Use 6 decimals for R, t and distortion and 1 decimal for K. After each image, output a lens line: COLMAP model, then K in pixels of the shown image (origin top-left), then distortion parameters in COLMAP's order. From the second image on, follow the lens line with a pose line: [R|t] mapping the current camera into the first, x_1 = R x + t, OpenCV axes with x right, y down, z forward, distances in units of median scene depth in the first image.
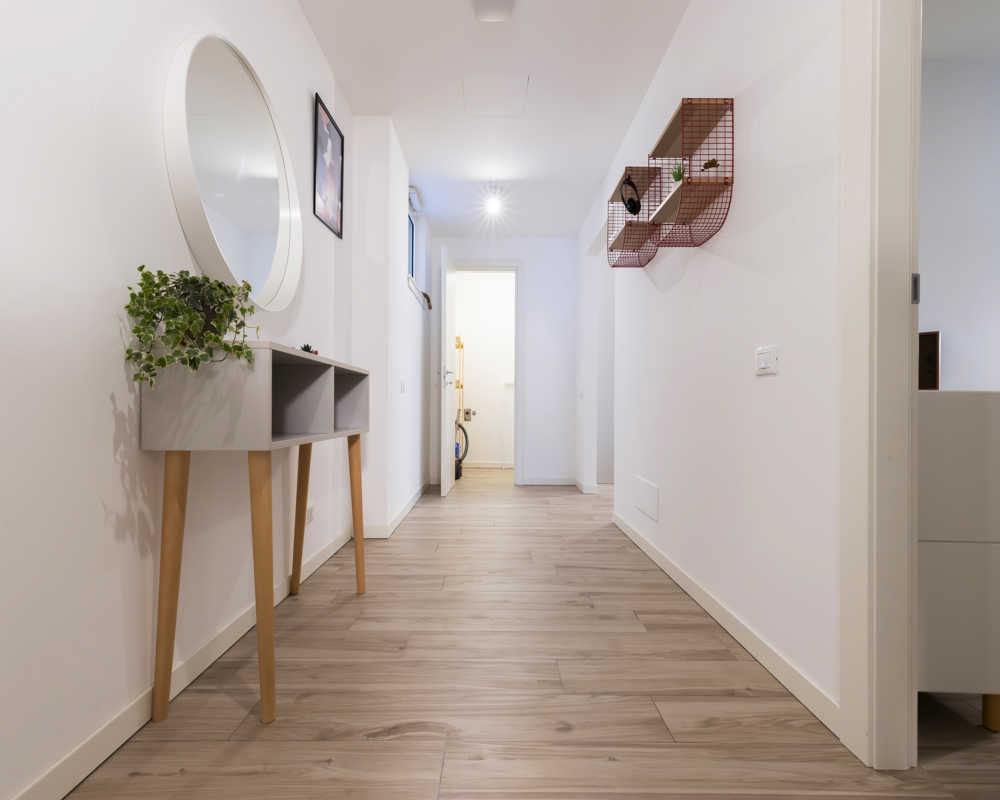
lens RADIAL K [[459.1, 0, 460.0], [0, 459.1, 405.9], [0, 0, 1]] dist [0.004745, -0.000119]
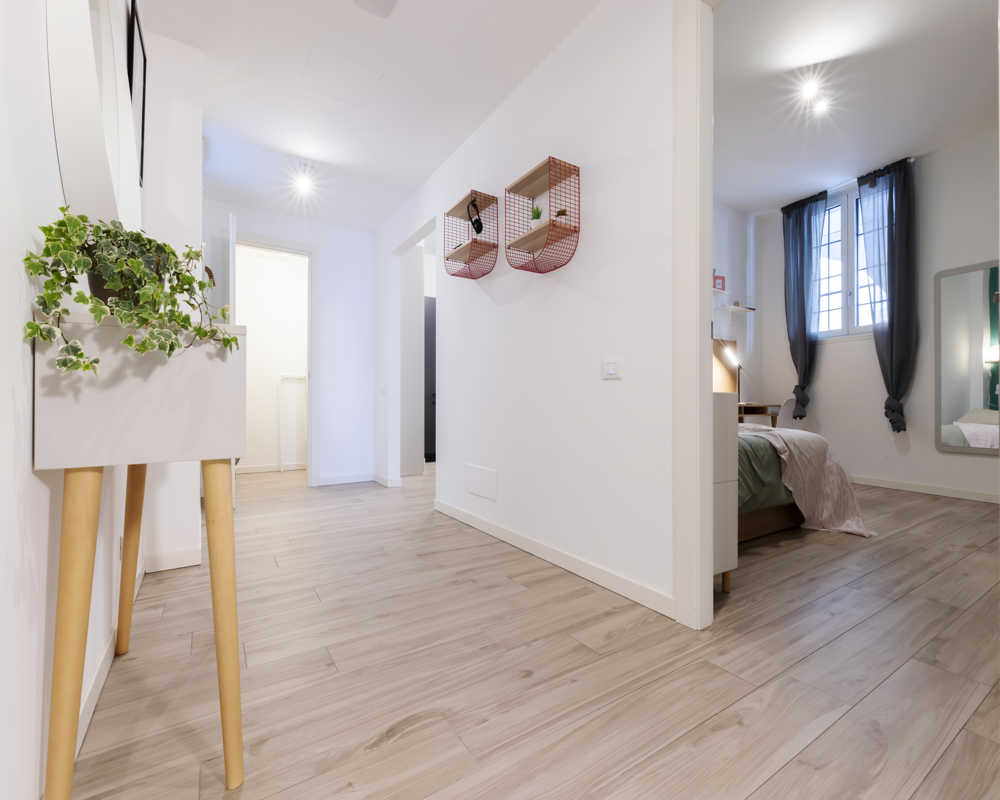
lens RADIAL K [[460.1, 0, 504.6], [0, 460.1, 399.0], [0, 0, 1]] dist [0.007886, -0.000782]
pose [[0.833581, -0.000272, 0.552397, -0.294208], [0.002987, 0.999987, -0.004014, -0.002318], [-0.552389, 0.004996, 0.833572, 0.023694]]
